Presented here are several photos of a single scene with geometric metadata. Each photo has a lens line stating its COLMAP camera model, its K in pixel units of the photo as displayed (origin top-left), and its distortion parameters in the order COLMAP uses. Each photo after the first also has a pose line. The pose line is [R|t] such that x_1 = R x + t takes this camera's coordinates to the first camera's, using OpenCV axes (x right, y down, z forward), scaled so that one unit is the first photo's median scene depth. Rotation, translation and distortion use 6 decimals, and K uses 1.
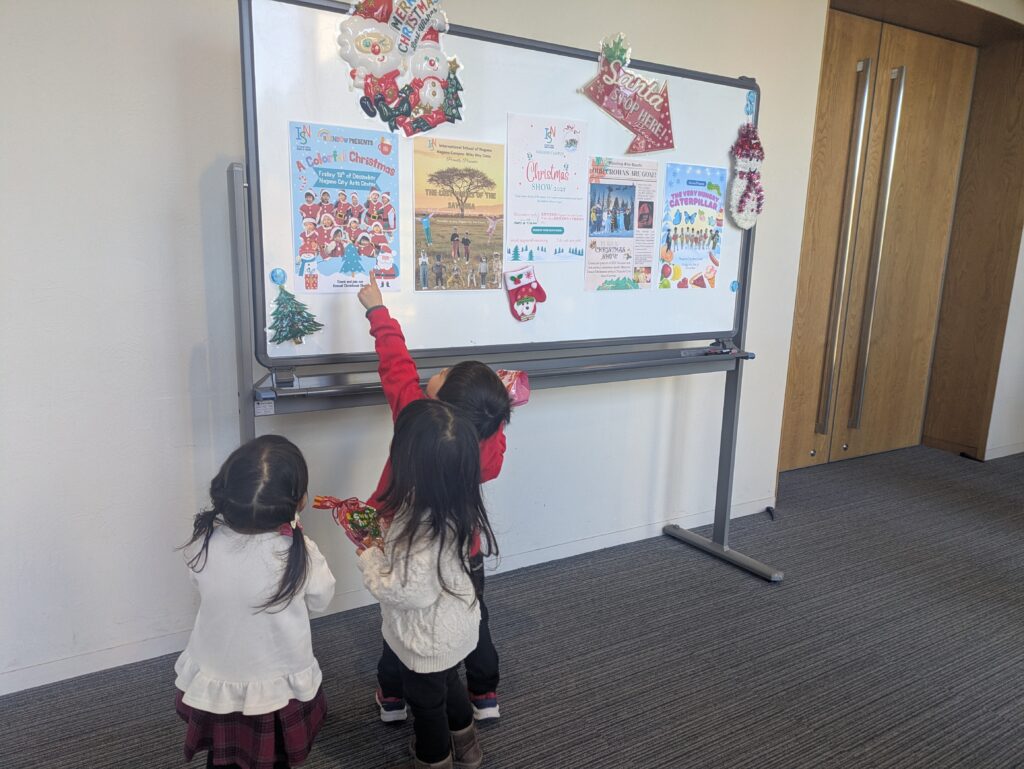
lens RADIAL K [[796.1, 0, 512.2], [0, 796.1, 393.2], [0, 0, 1]] dist [0.049686, -0.054395]
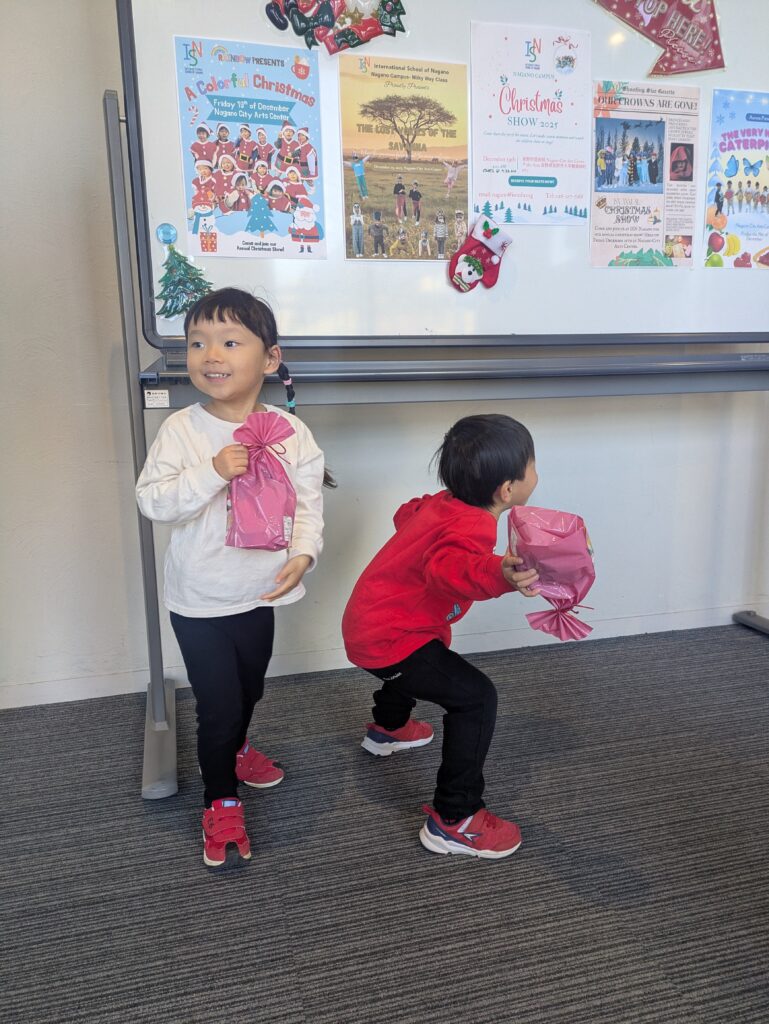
lens RADIAL K [[796.1, 0, 380.6], [0, 796.1, 505.8], [0, 0, 1]] dist [0.049686, -0.054395]
pose [[0.953950, 0.009080, -0.299828, 0.145797], [-0.015488, 0.999699, -0.019001, 0.127192], [0.299565, 0.022770, 0.953804, 0.249640]]
